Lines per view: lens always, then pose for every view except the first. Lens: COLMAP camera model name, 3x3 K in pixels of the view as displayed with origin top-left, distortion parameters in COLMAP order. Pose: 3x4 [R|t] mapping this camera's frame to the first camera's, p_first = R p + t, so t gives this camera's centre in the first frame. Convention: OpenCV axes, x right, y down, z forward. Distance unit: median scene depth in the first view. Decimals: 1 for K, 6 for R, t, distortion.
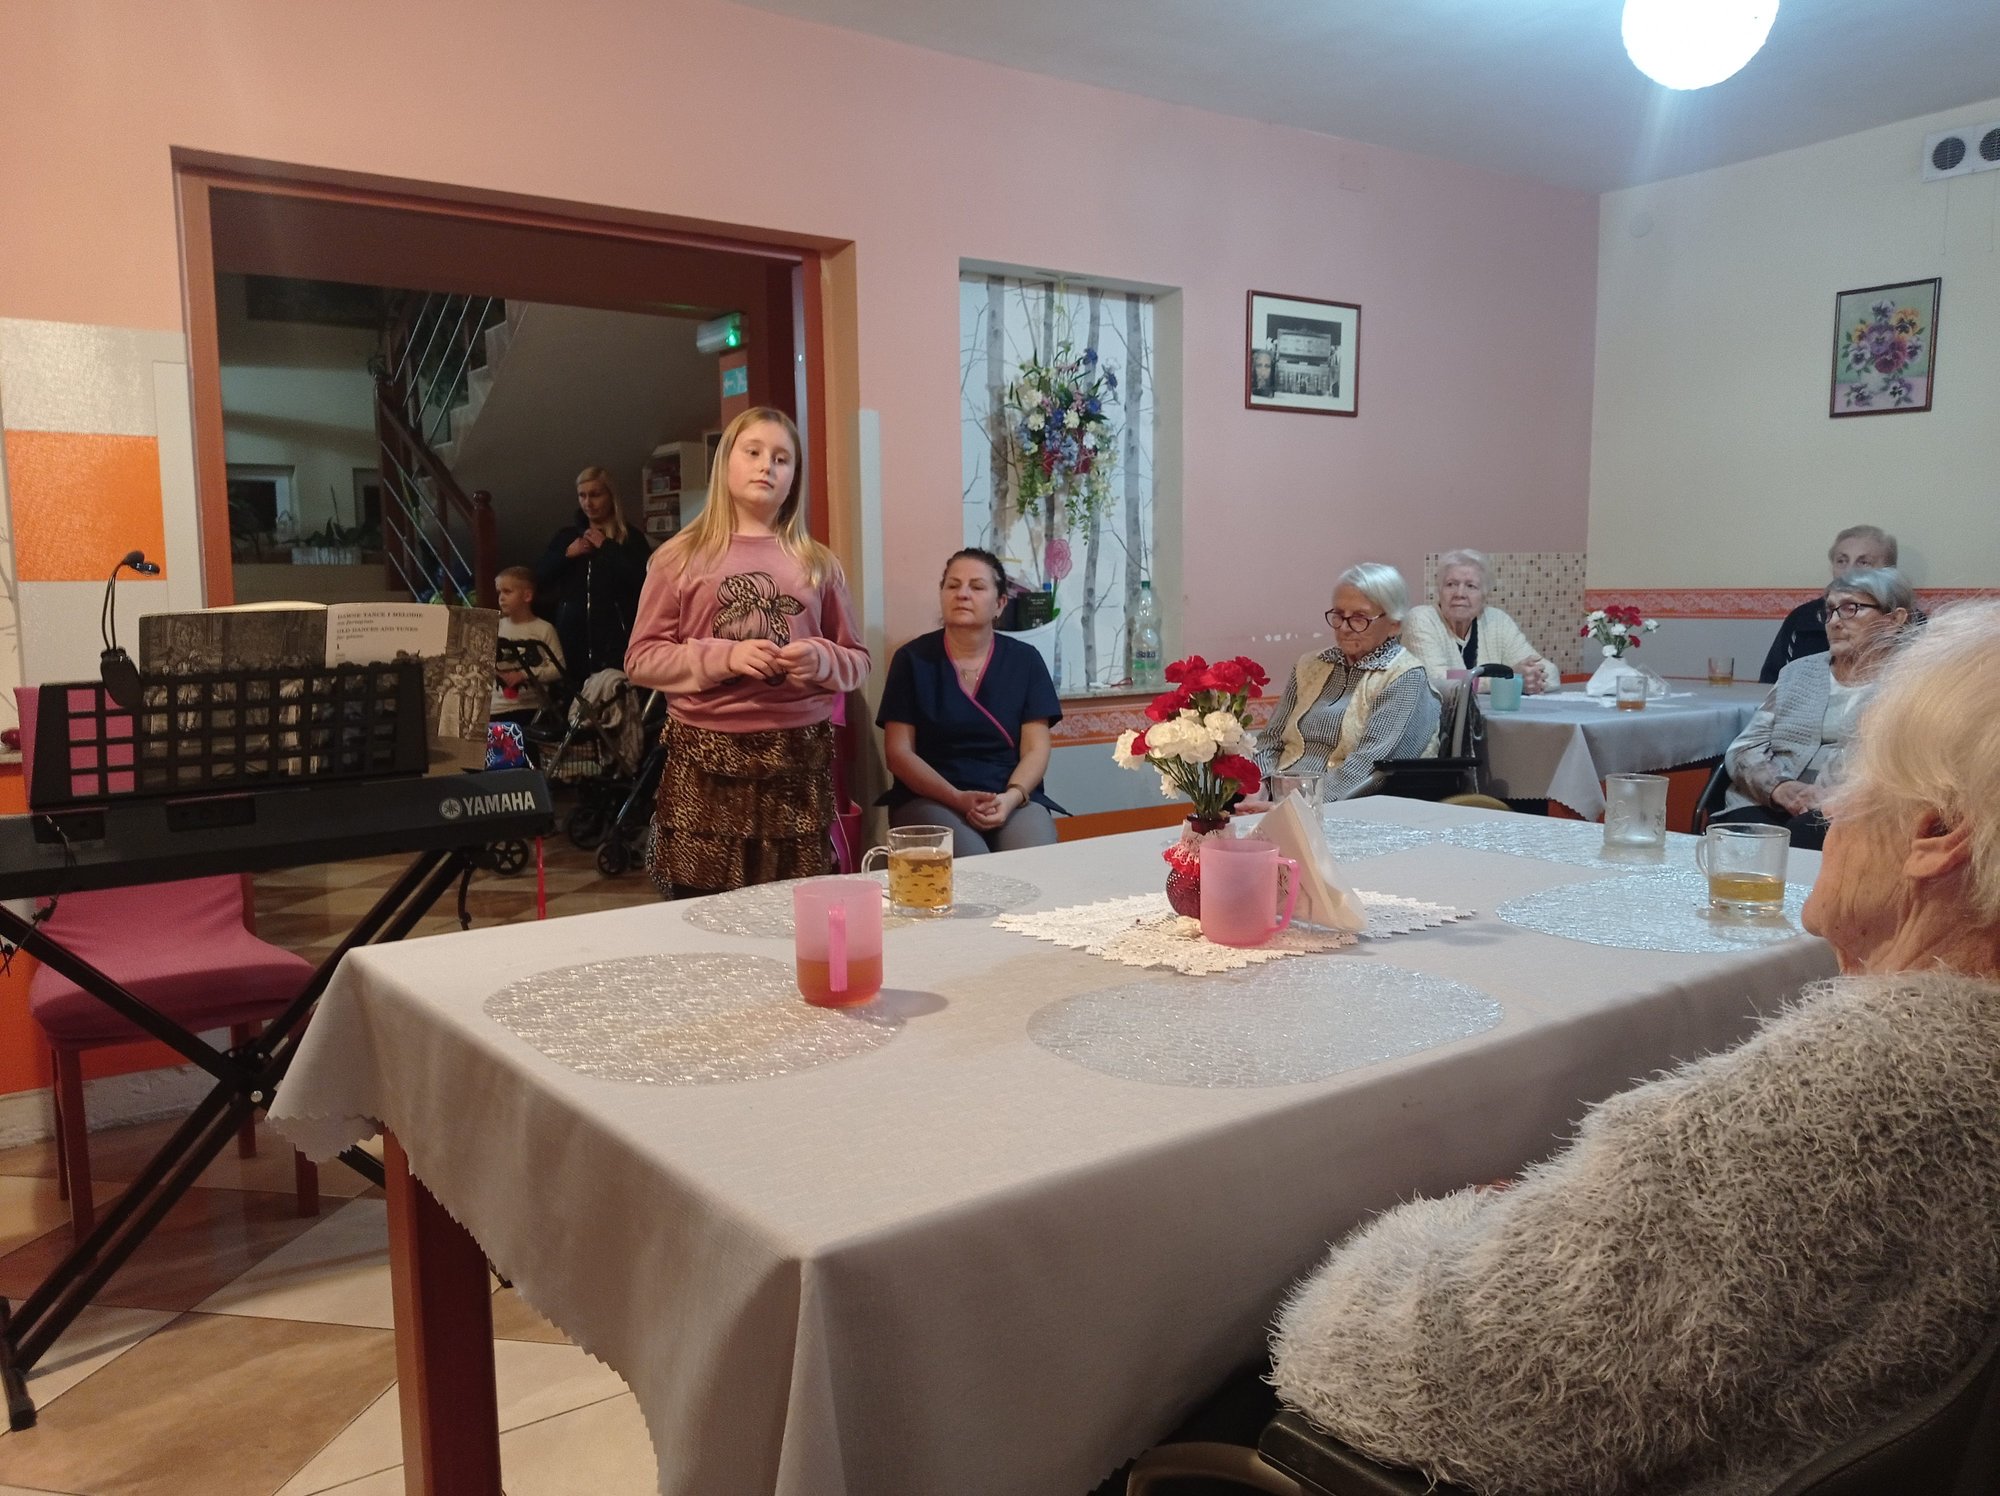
lens RADIAL K [[1513.7, 0, 1000.0], [0, 1513.7, 748.0], [0, 0, 1]] dist [0.108224, -0.186235]
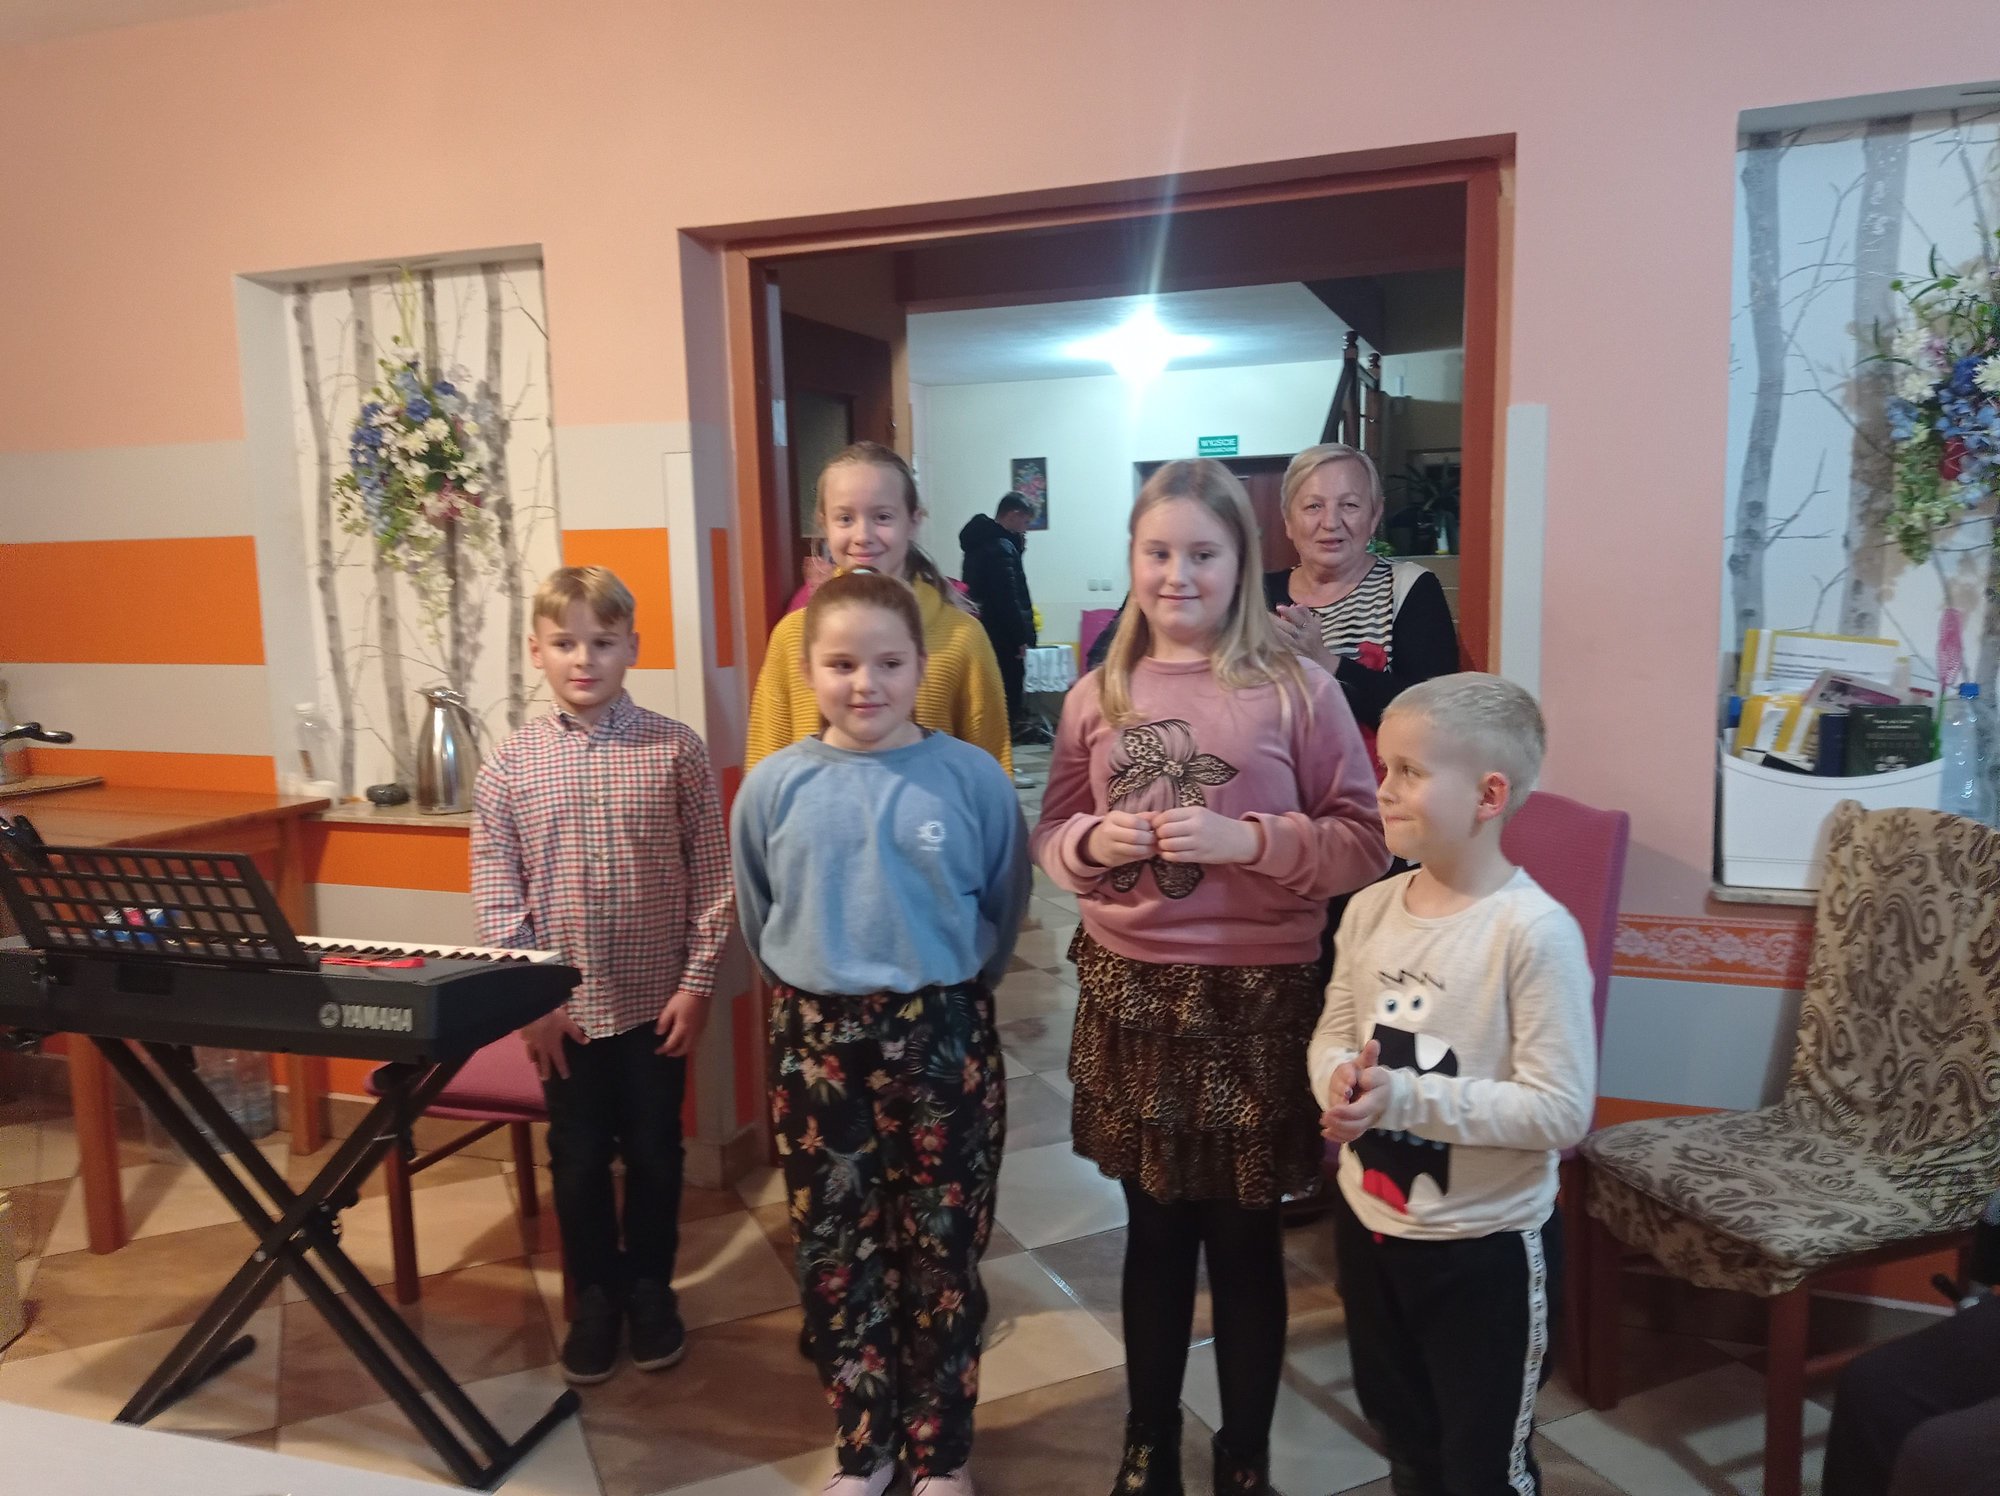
lens RADIAL K [[1513.7, 0, 1000.0], [0, 1513.7, 748.0], [0, 0, 1]] dist [0.108224, -0.186235]
pose [[0.553784, 0.102151, -0.826371, 0.811288], [-0.074070, 0.994555, 0.073304, -0.143580], [0.829360, 0.020615, 0.558335, 0.796497]]
